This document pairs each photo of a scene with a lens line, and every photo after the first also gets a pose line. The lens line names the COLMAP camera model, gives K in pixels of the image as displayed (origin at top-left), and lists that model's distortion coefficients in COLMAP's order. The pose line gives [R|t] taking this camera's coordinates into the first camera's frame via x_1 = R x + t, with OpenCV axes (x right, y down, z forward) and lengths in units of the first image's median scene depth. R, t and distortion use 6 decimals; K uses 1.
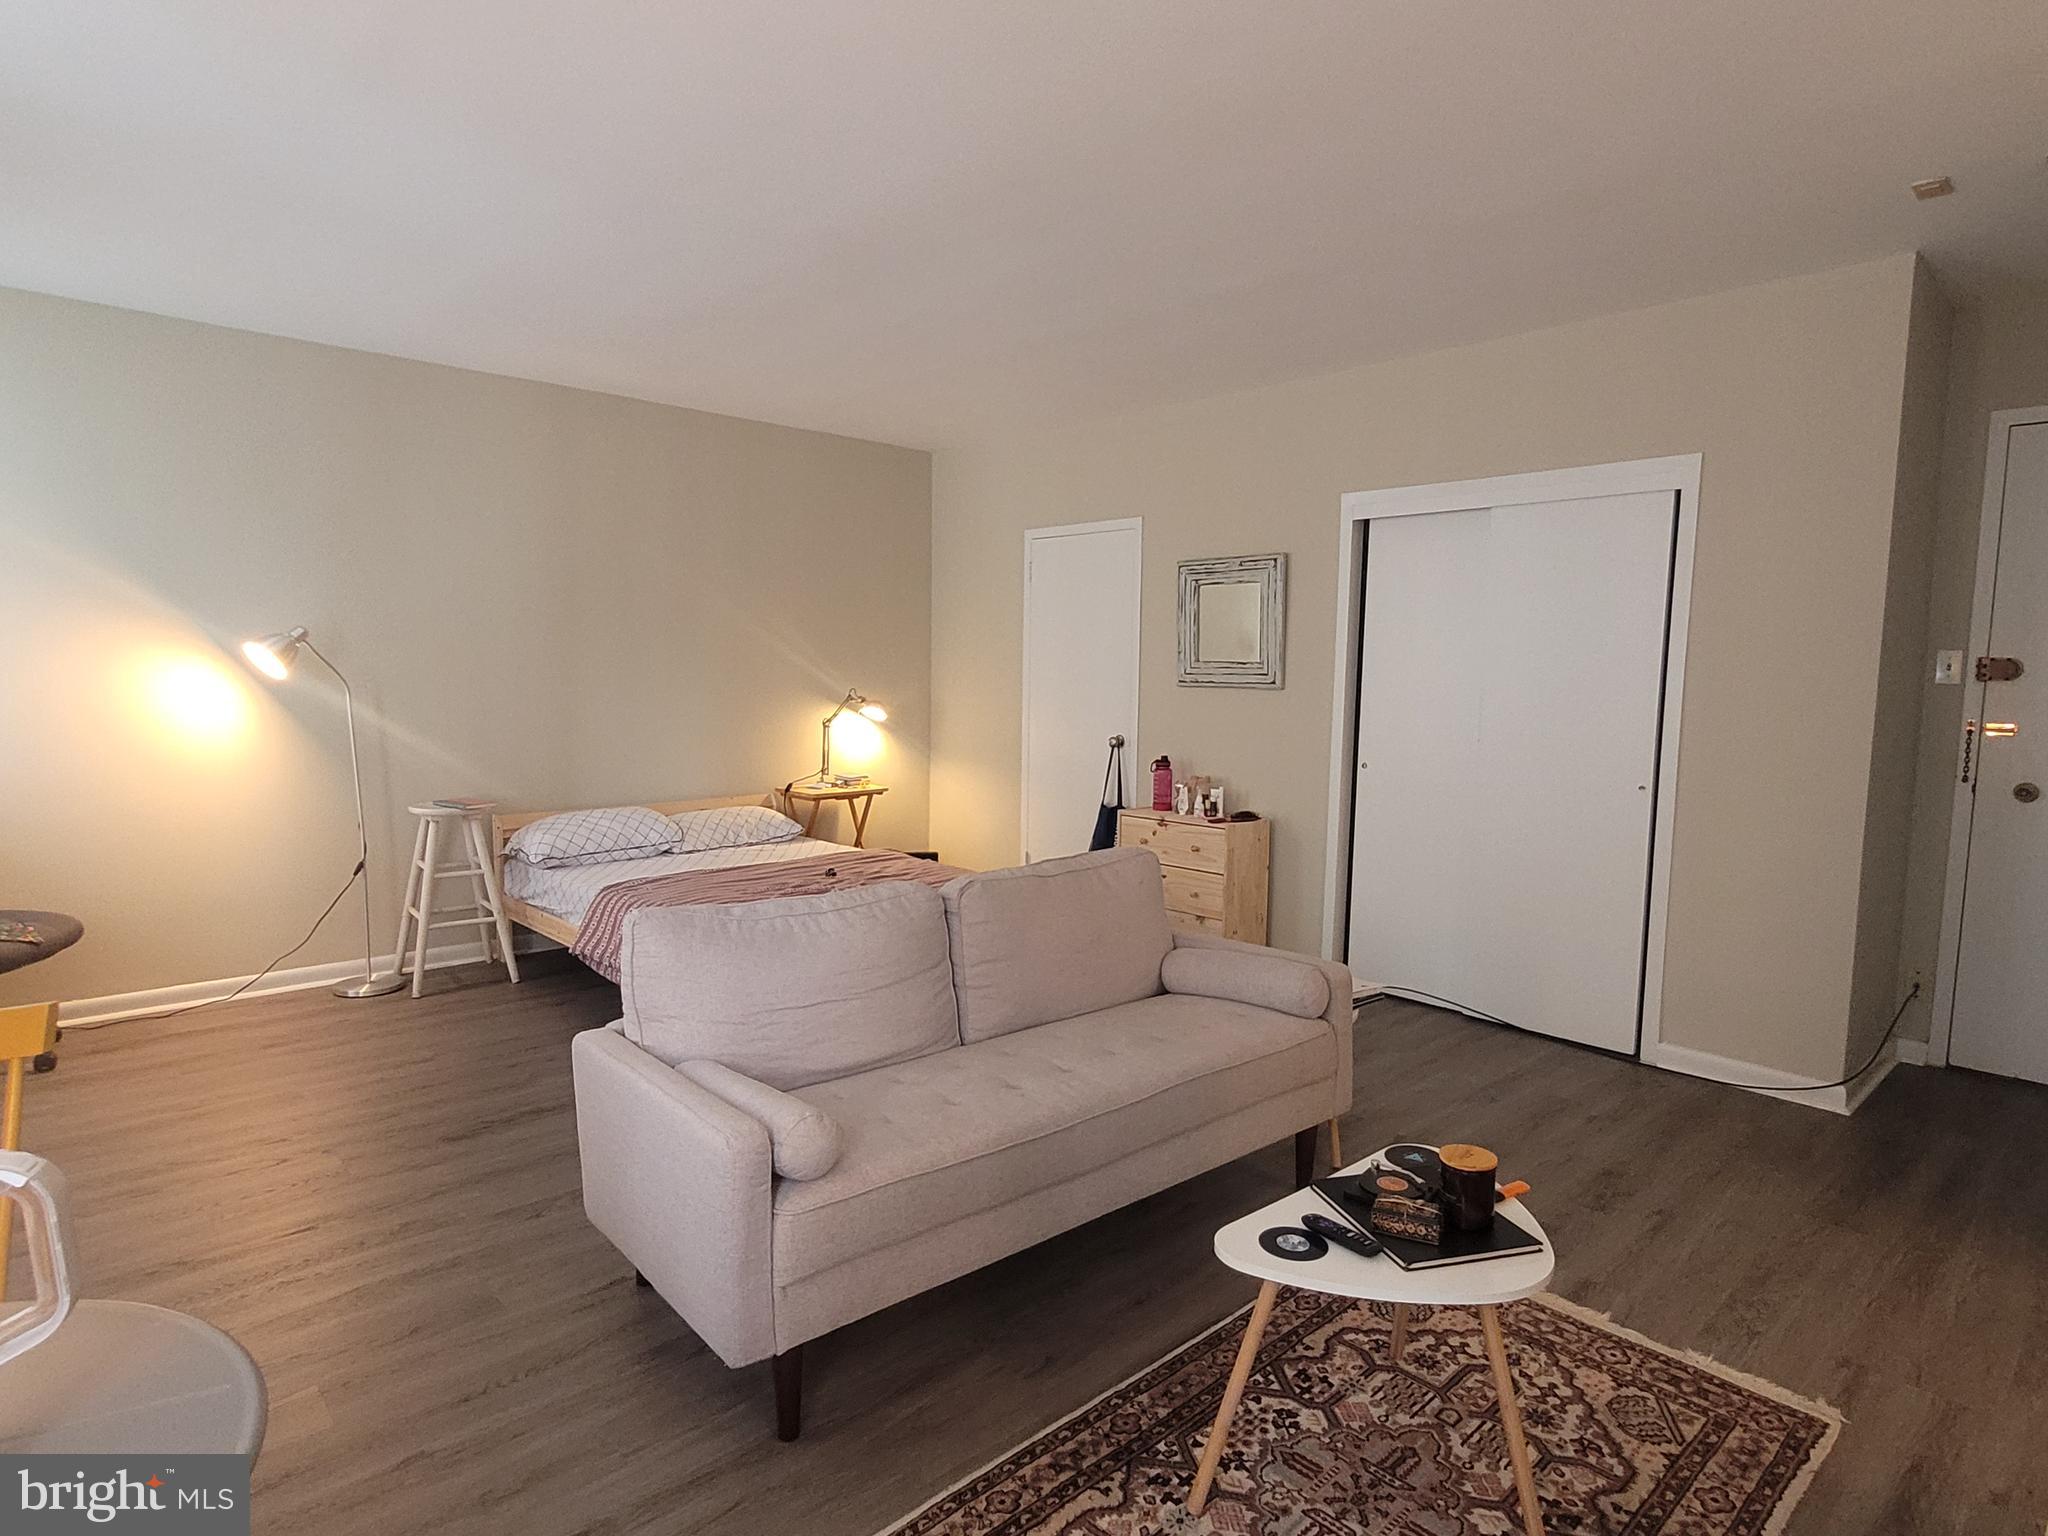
lens RADIAL K [[1134.5, 0, 1028.3], [0, 1134.5, 778.3], [0, 0, 1]] dist [0.002197, 0.001348]
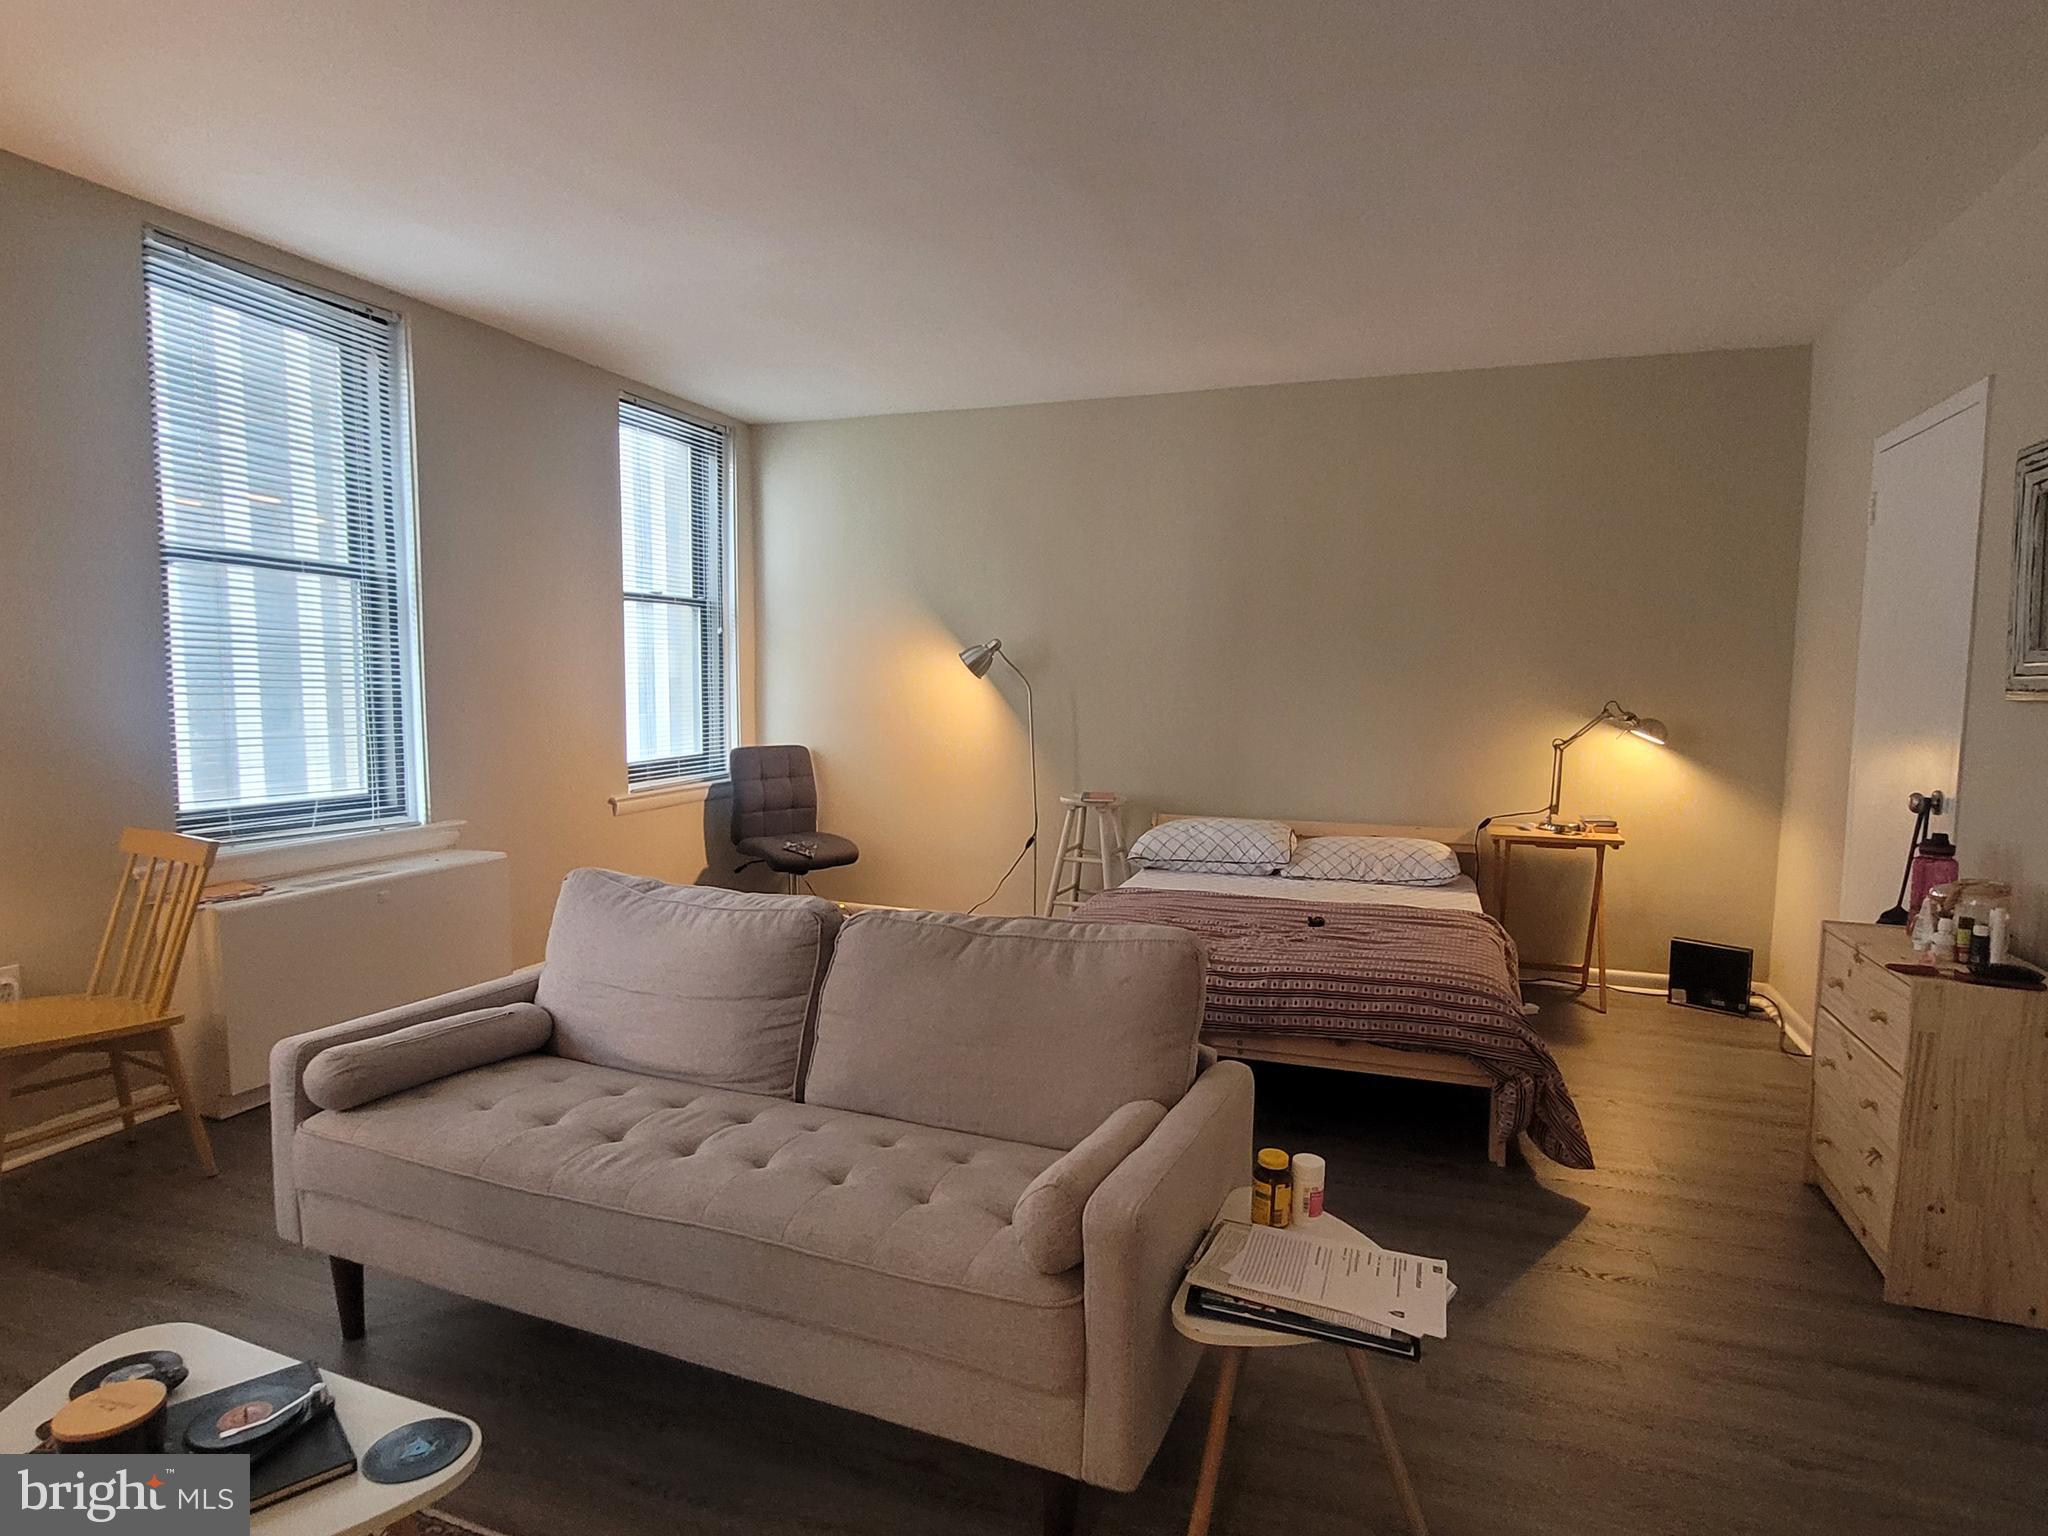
lens RADIAL K [[1134.5, 0, 1028.3], [0, 1134.5, 778.3], [0, 0, 1]] dist [0.002197, 0.001348]
pose [[0.448797, 0.073620, -0.890596, 0.380021], [-0.091736, 0.995131, 0.036033, -0.024462], [0.888912, 0.065529, 0.453366, 0.382583]]
